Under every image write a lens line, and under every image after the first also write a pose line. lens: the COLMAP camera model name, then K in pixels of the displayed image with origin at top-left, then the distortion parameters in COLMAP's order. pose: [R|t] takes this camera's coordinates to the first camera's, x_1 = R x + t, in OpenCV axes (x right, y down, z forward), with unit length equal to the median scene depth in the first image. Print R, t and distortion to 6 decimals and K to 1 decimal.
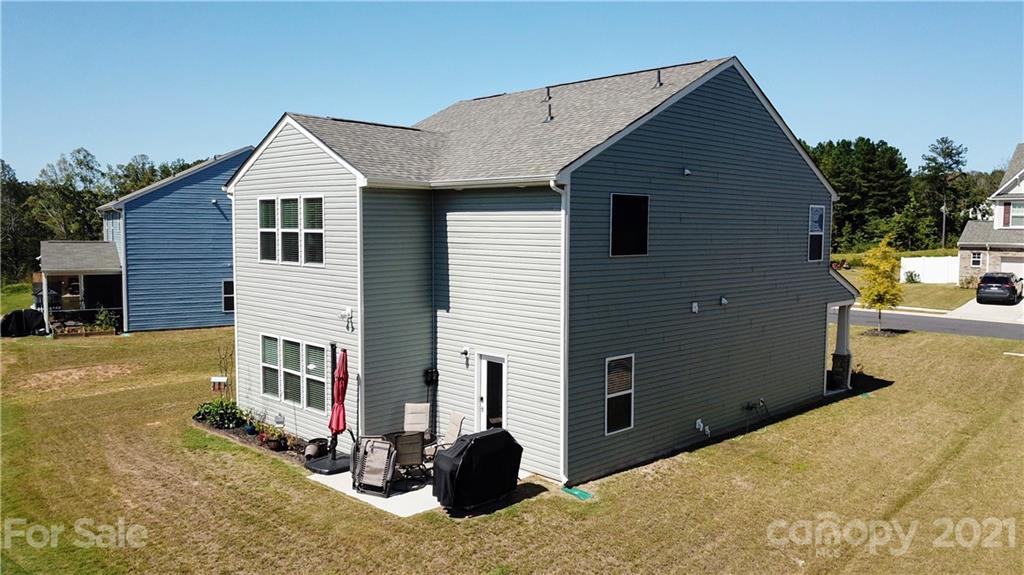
lens RADIAL K [[791.6, 0, 512.0], [0, 791.6, 287.5], [0, 0, 1]] dist [-0.007145, -0.002324]
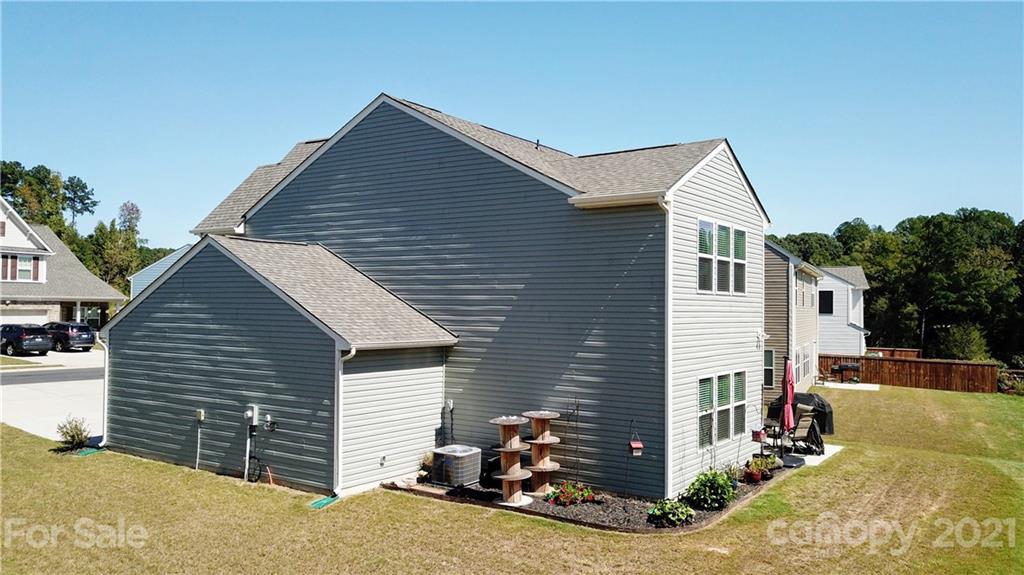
lens RADIAL K [[791.6, 0, 512.0], [0, 791.6, 287.5], [0, 0, 1]] dist [-0.007145, -0.002324]
pose [[-0.172285, 0.017793, 0.984886, -1.182525], [0.067322, 0.997712, -0.006248, -0.048534], [-0.982744, 0.065228, -0.173089, 1.418039]]
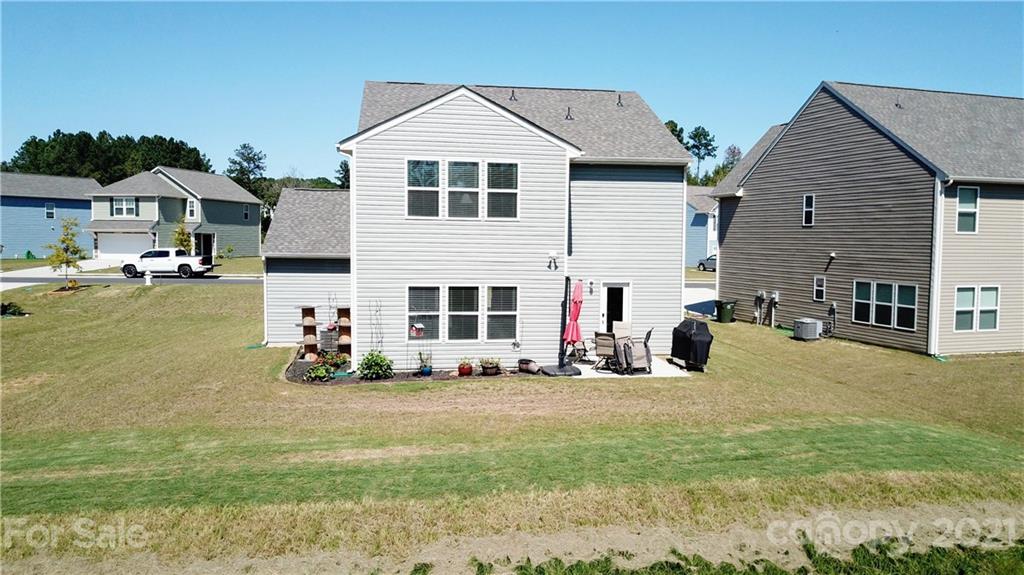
lens RADIAL K [[779.7, 0, 553.9], [0, 779.7, 289.4], [0, 0, 1]] dist [0.083076, -0.000748]
pose [[0.583561, -0.055003, 0.810204, -1.125783], [0.055354, 0.998077, 0.027887, 0.047541], [-0.810180, 0.028574, 0.585484, 0.233863]]
